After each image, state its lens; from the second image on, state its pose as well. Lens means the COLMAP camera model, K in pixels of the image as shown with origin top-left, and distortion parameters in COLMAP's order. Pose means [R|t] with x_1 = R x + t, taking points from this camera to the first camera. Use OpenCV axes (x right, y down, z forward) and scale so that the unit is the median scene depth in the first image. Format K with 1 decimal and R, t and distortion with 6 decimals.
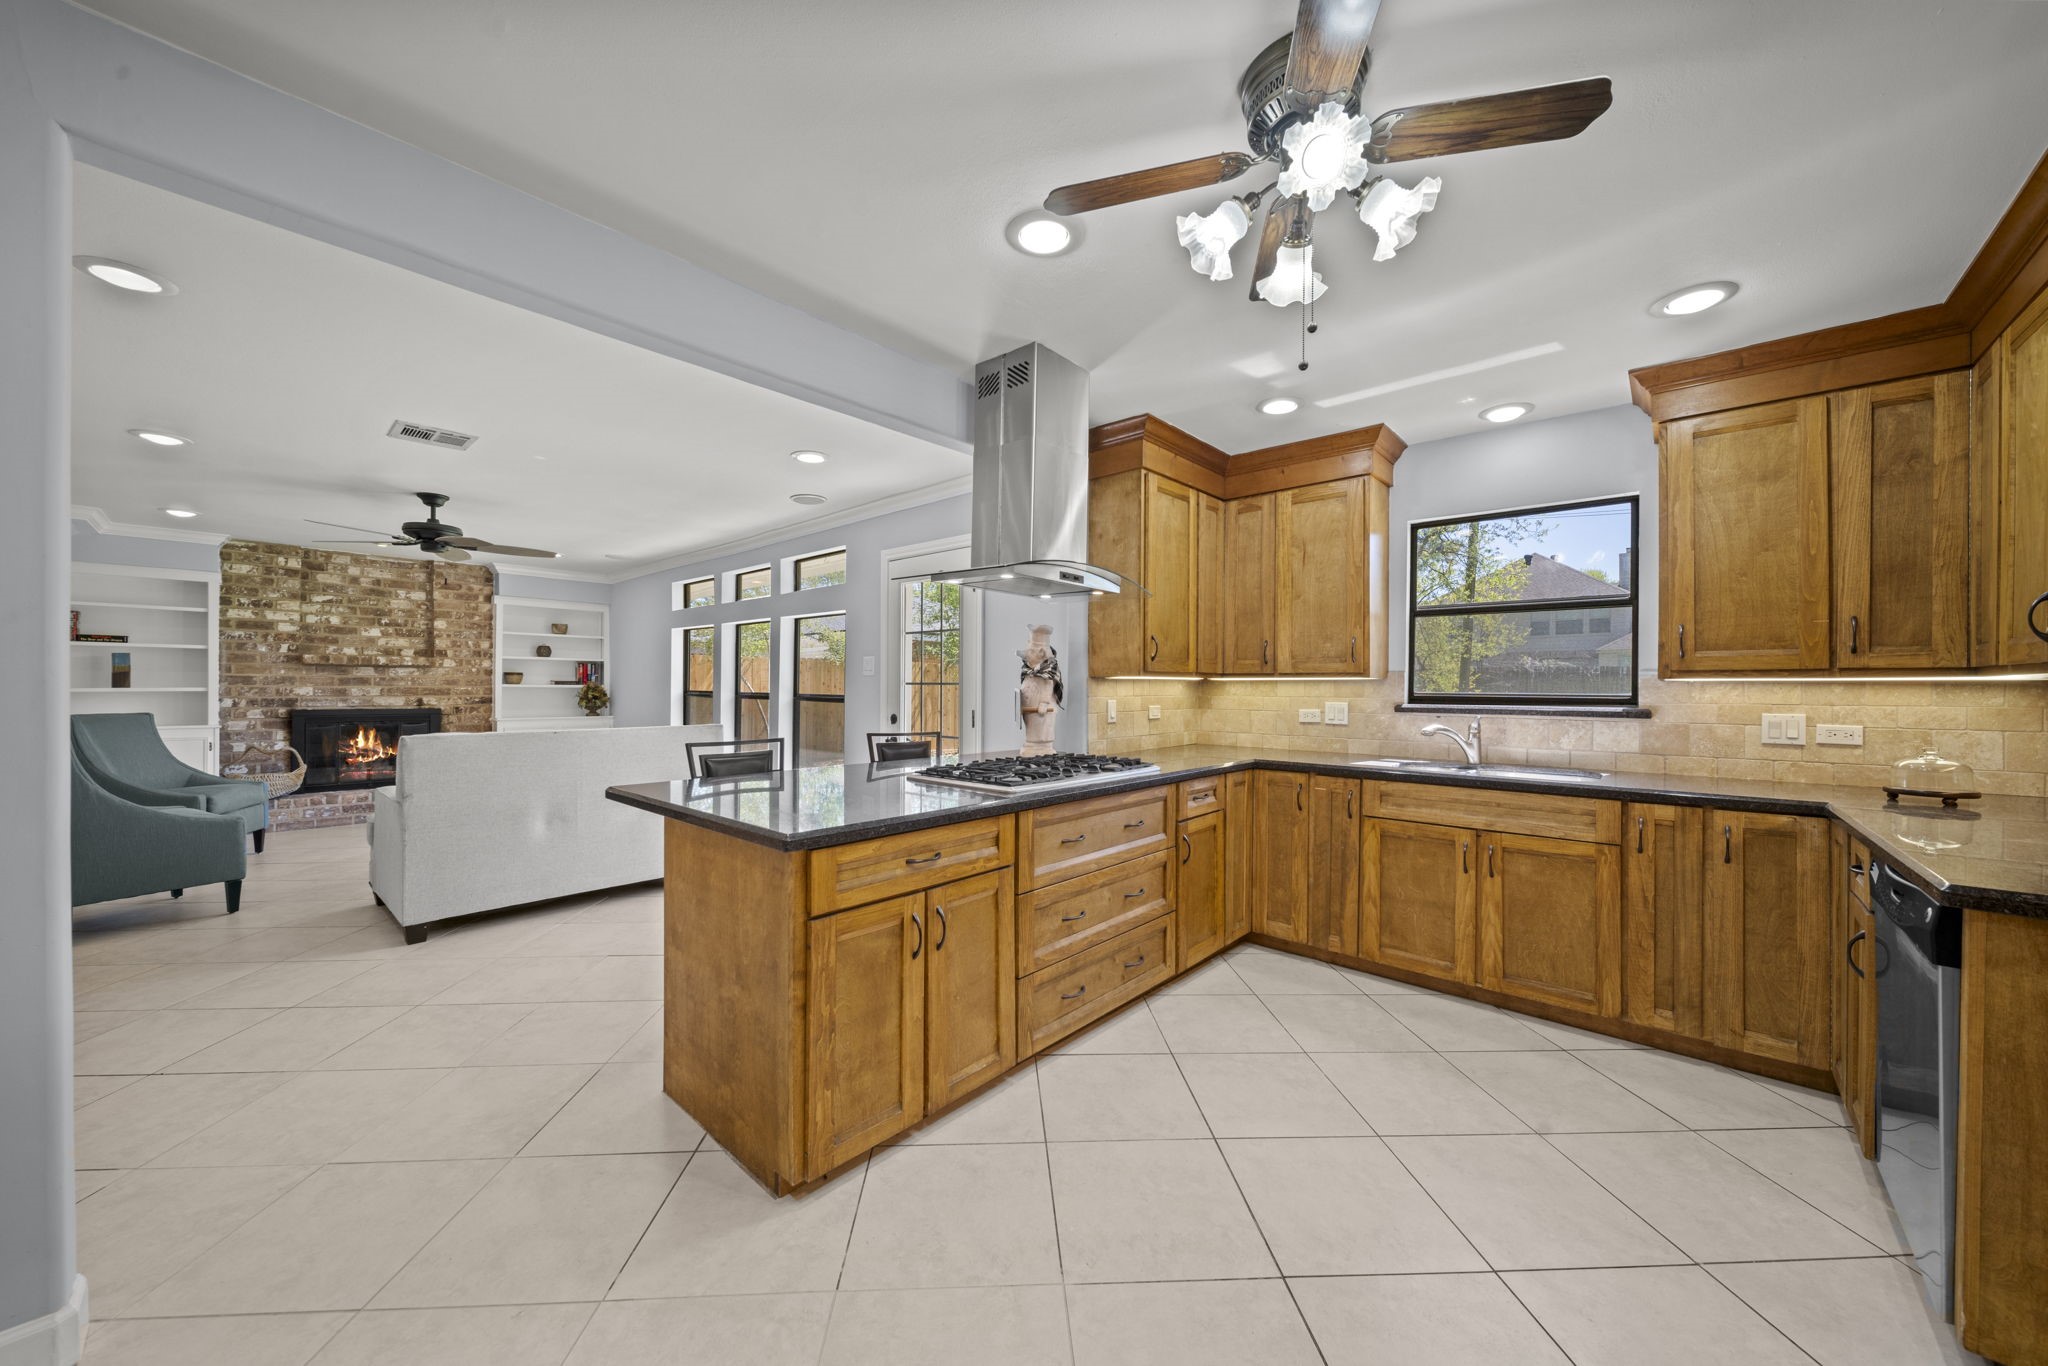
lens RADIAL K [[717.4, 0, 1018.3], [0, 717.4, 688.4], [0, 0, 1]] dist [0.003046, -0.002472]
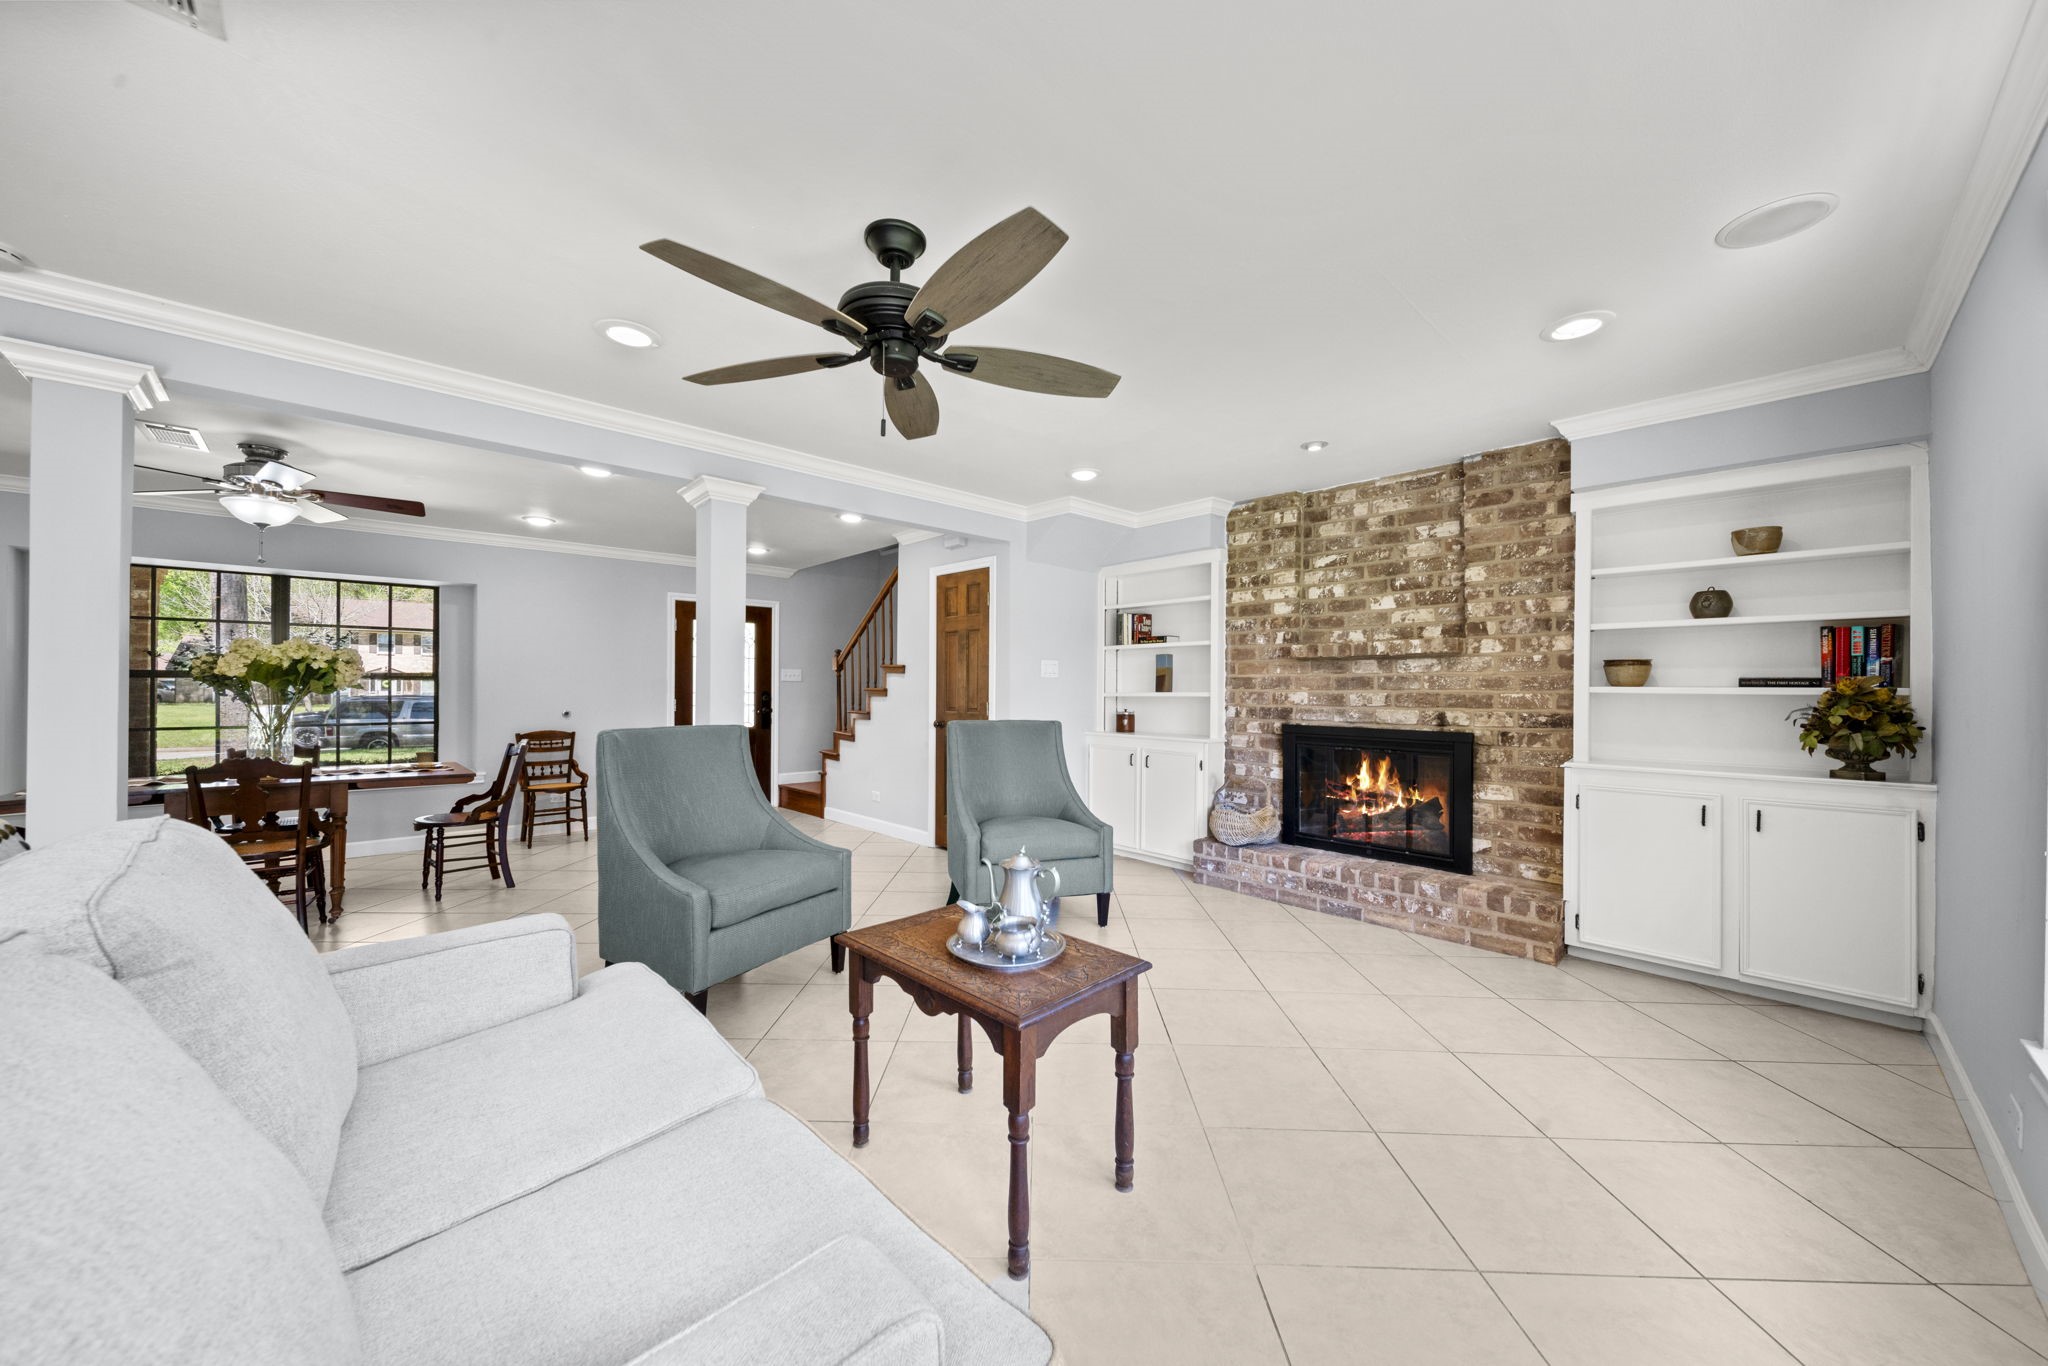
lens RADIAL K [[717.4, 0, 1035.2], [0, 717.4, 688.3], [0, 0, 1]] dist [0.003046, -0.002472]
pose [[-0.060115, -0.004449, -0.998182, -0.498138], [-0.005218, 0.999978, -0.004143, -0.002034], [0.998178, 0.004959, -0.060137, 1.371216]]
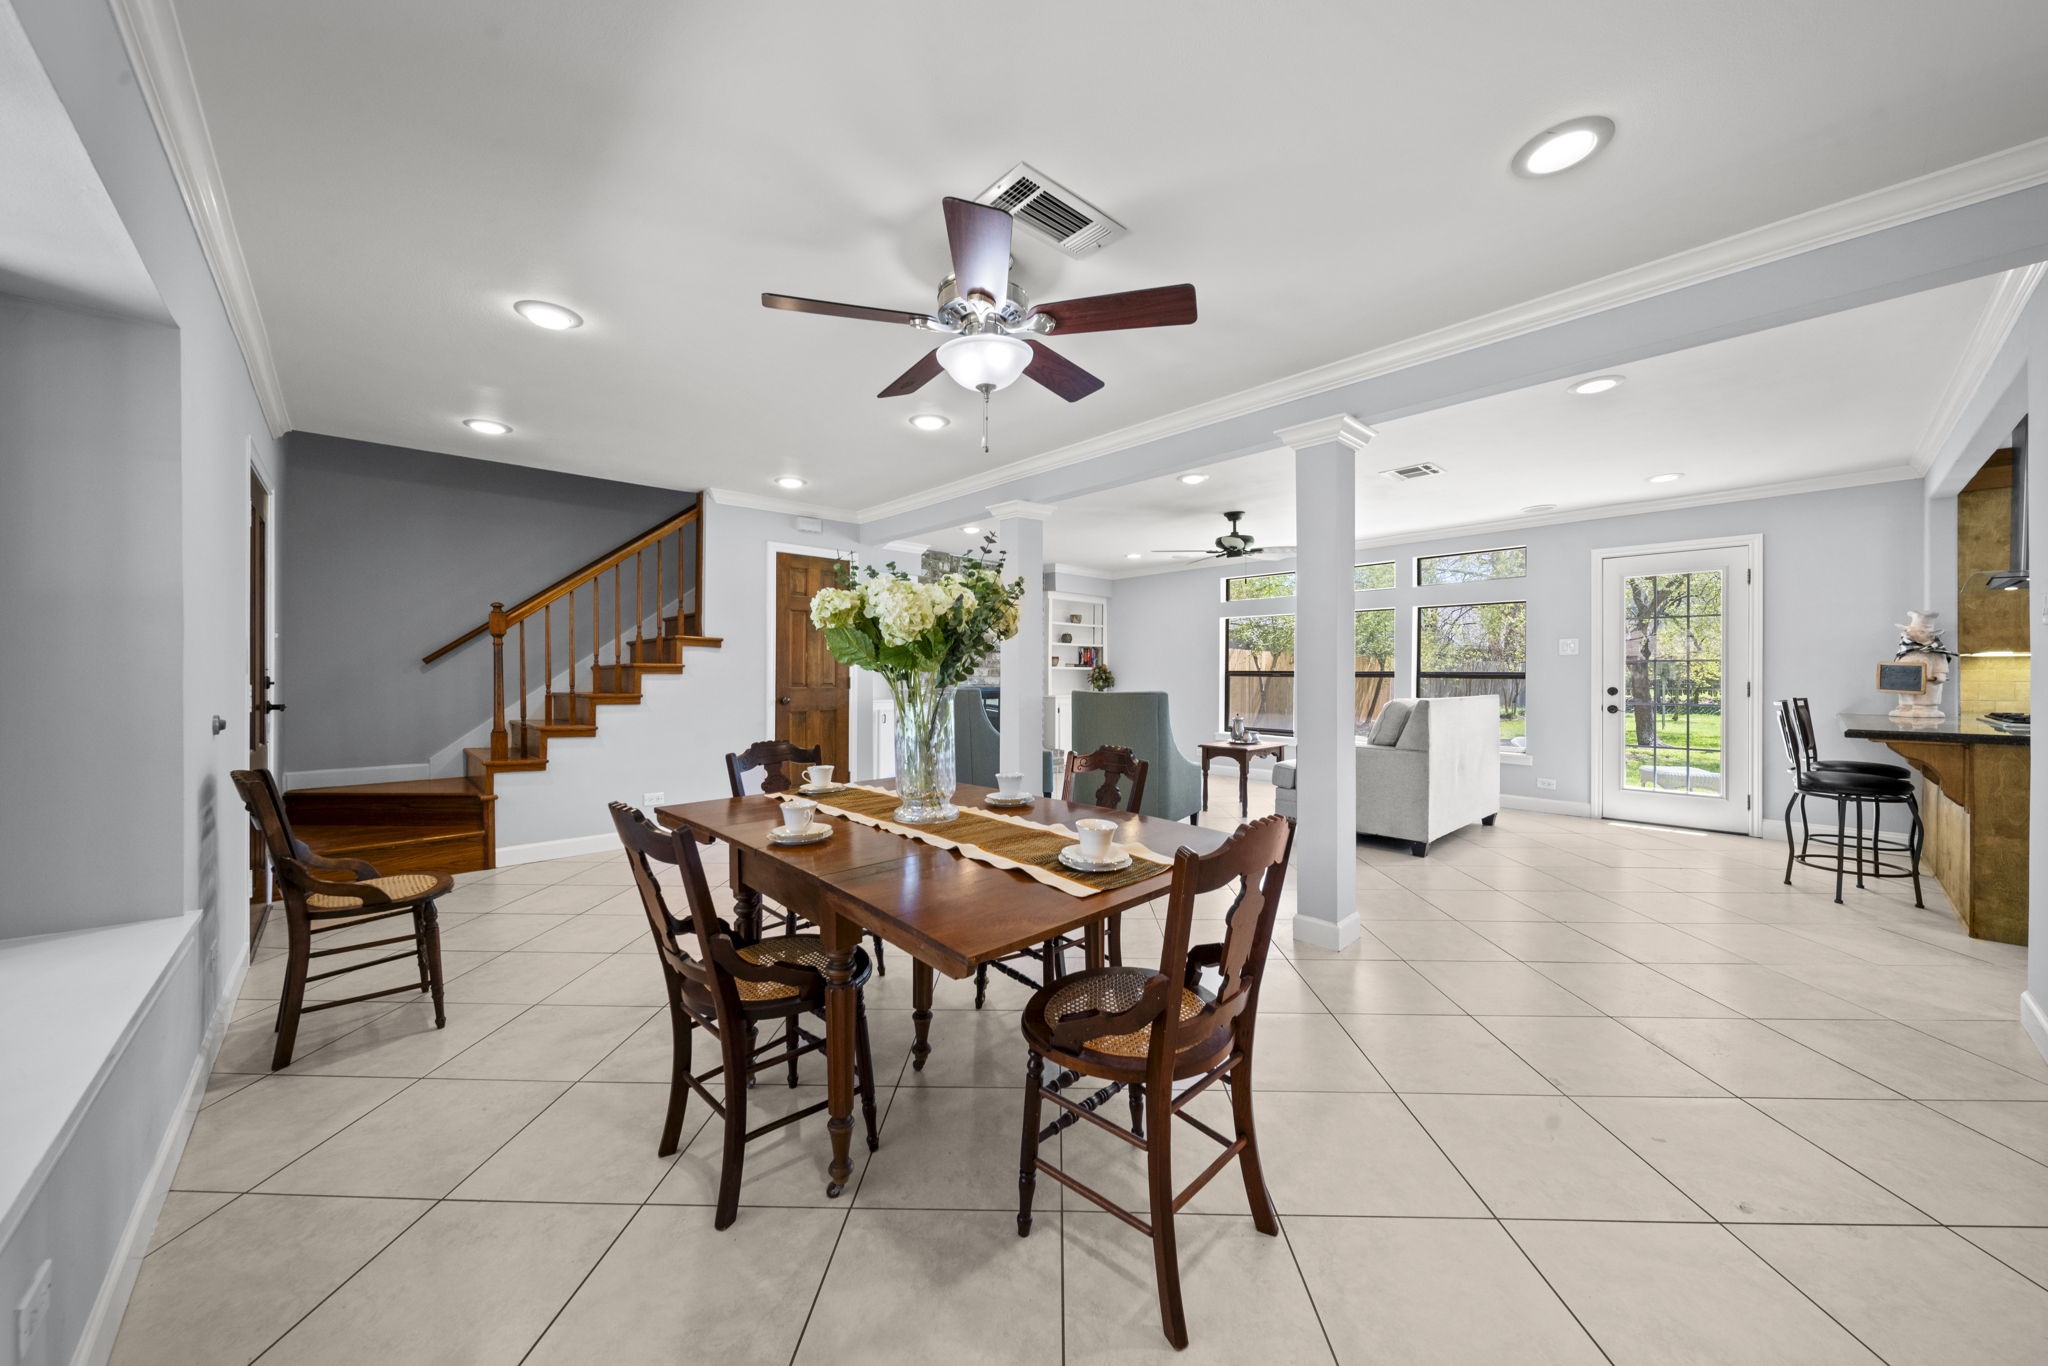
lens RADIAL K [[717.4, 0, 1024.4], [0, 717.4, 674.1], [0, 0, 1]] dist [0.003046, -0.002472]
pose [[0.995625, -0.003331, -0.093382, -1.322152], [0.003210, 0.999994, -0.001451, 0.016276], [0.093386, 0.001145, 0.995629, -0.349828]]
